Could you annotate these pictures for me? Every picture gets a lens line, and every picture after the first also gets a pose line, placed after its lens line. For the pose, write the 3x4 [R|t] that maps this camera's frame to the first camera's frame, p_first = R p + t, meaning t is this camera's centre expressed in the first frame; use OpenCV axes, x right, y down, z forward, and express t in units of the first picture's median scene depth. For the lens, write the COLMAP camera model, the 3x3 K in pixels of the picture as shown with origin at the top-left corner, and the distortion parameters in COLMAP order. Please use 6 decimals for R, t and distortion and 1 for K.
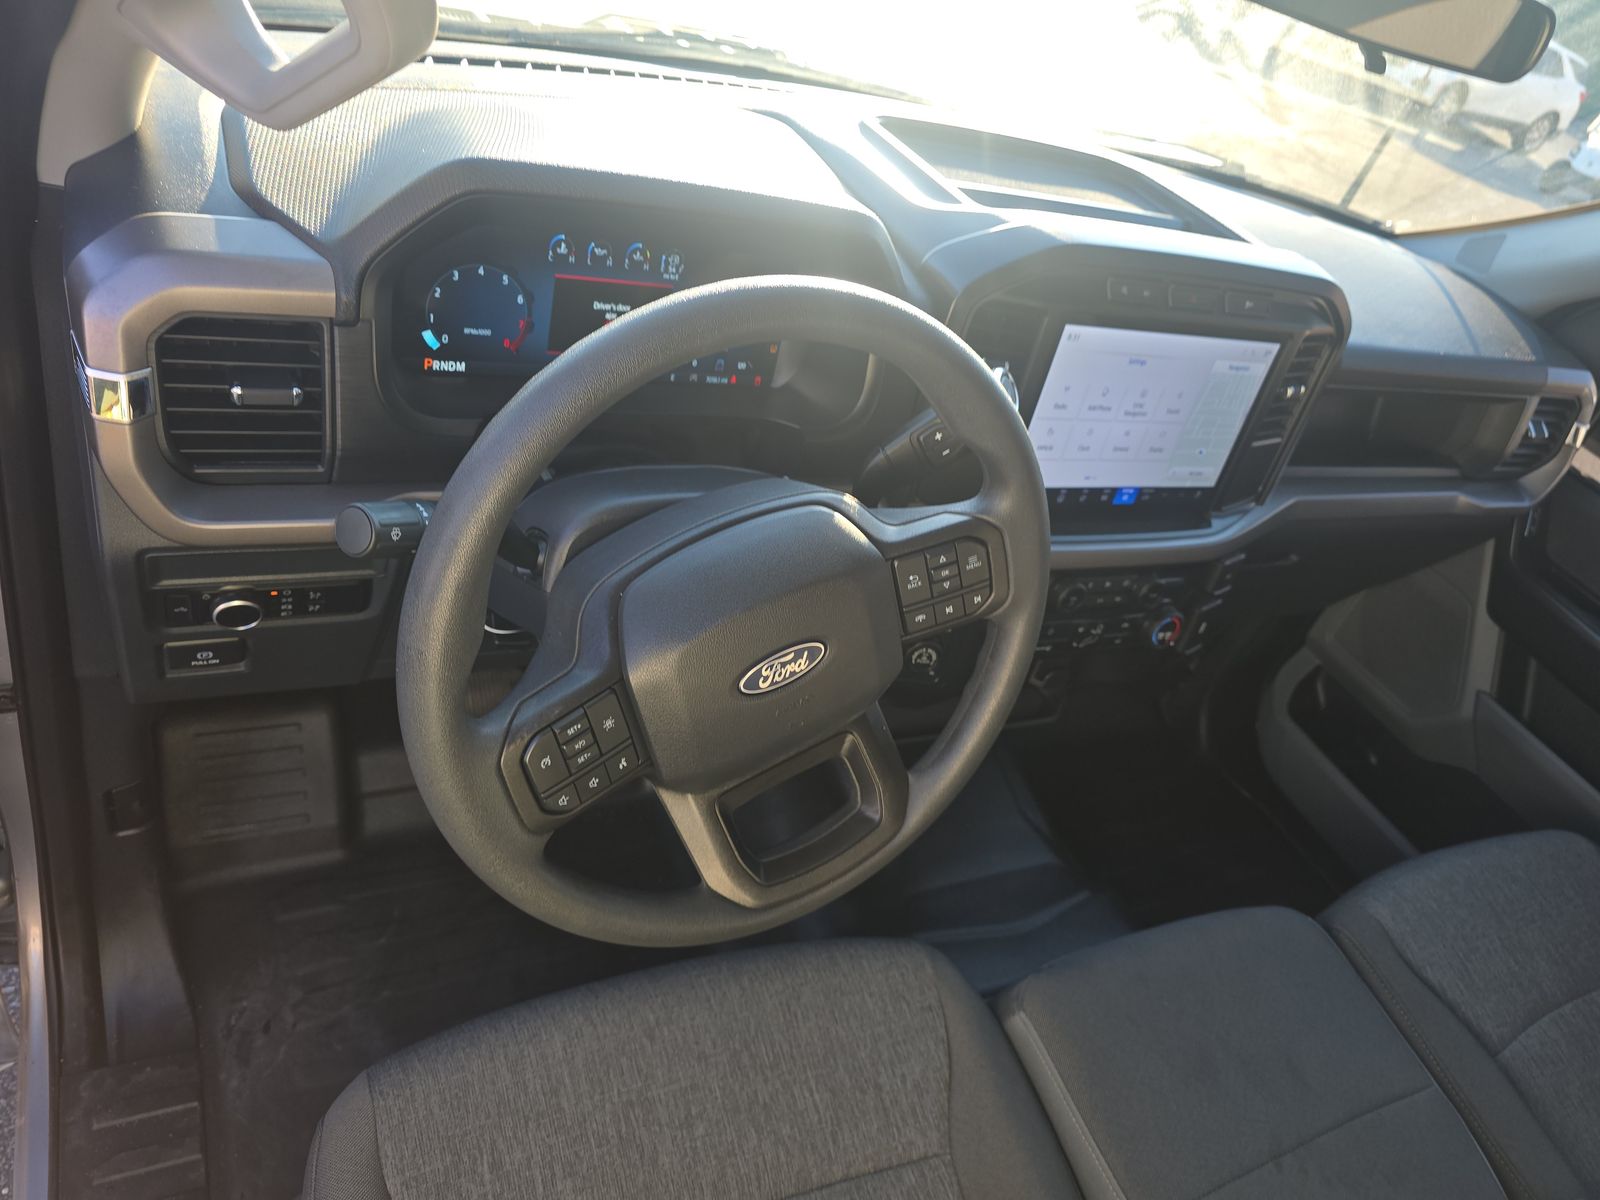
lens RADIAL K [[1062.7, 0, 800.9], [0, 1062.7, 599.2], [0, 0, 1]] dist [0.046728, -0.028985]
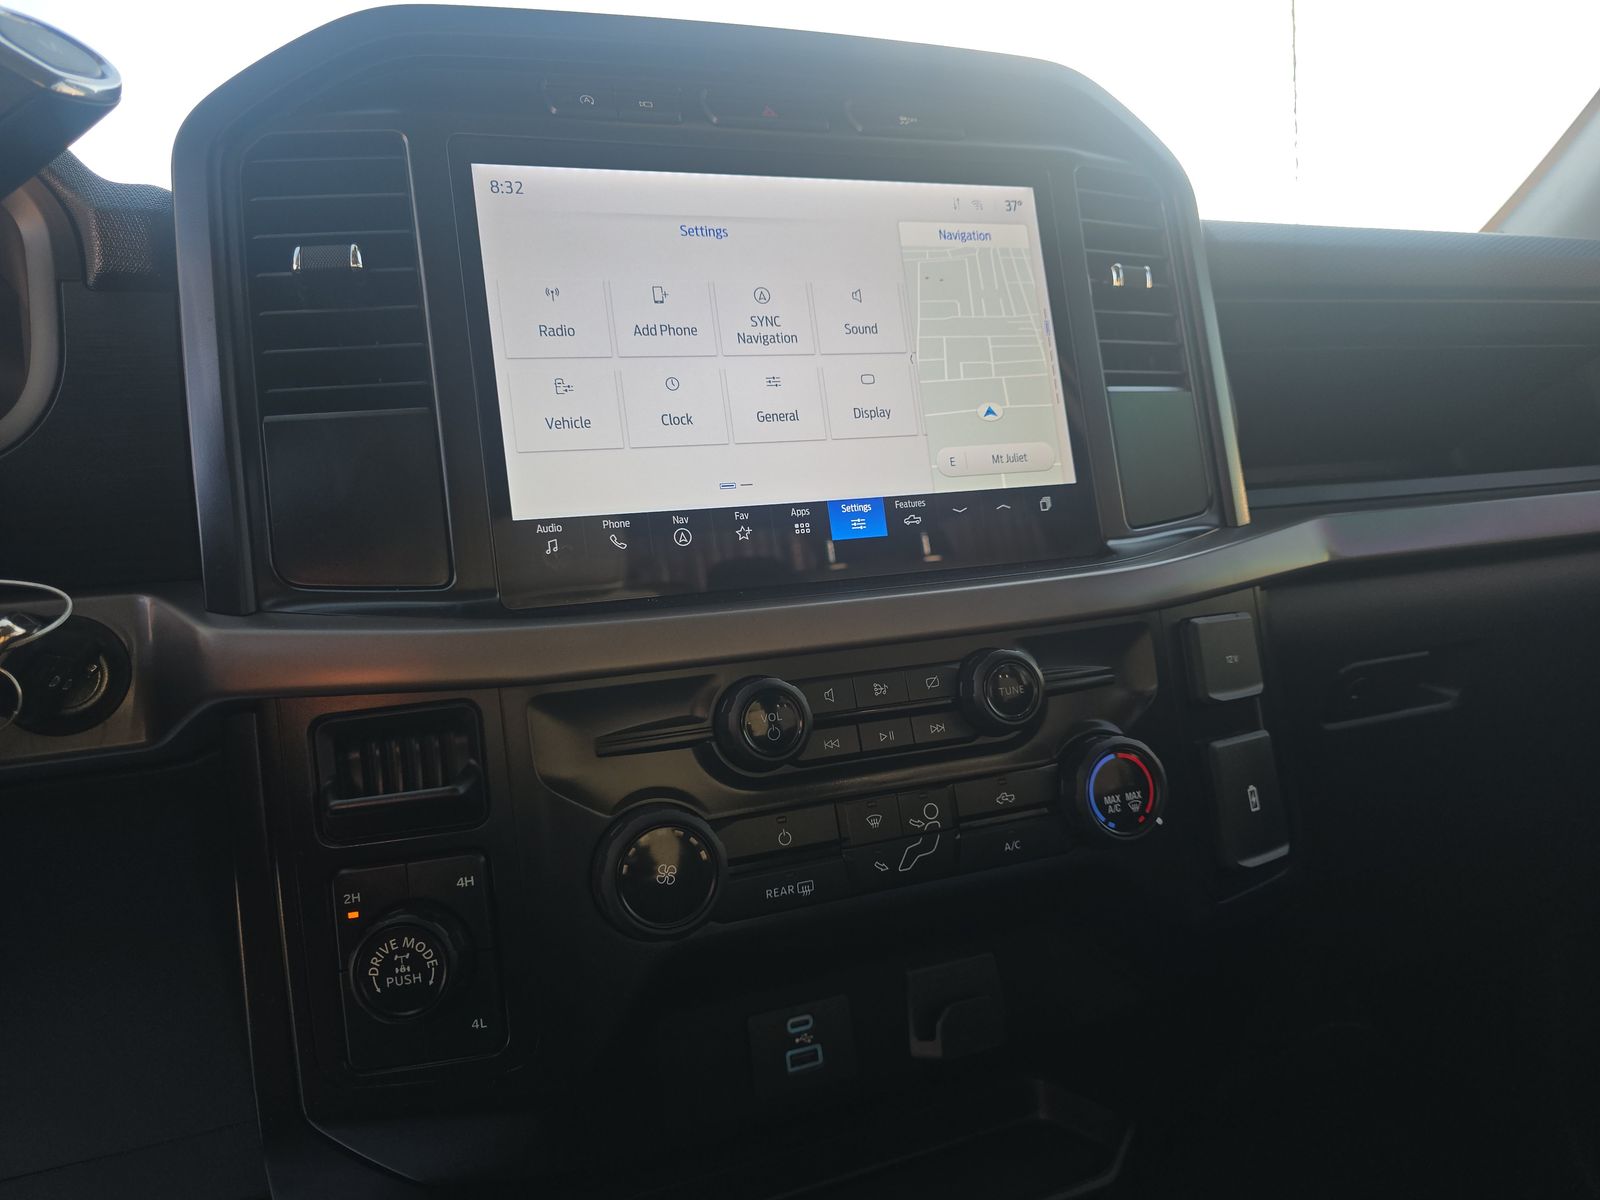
lens RADIAL K [[1062.7, 0, 798.8], [0, 1062.7, 598.7], [0, 0, 1]] dist [0.046728, -0.028985]
pose [[0.694594, -0.225658, 0.683095, -0.032183], [0.175361, 0.973998, 0.143444, -0.132670], [-0.697702, 0.020153, 0.716104, 0.685844]]
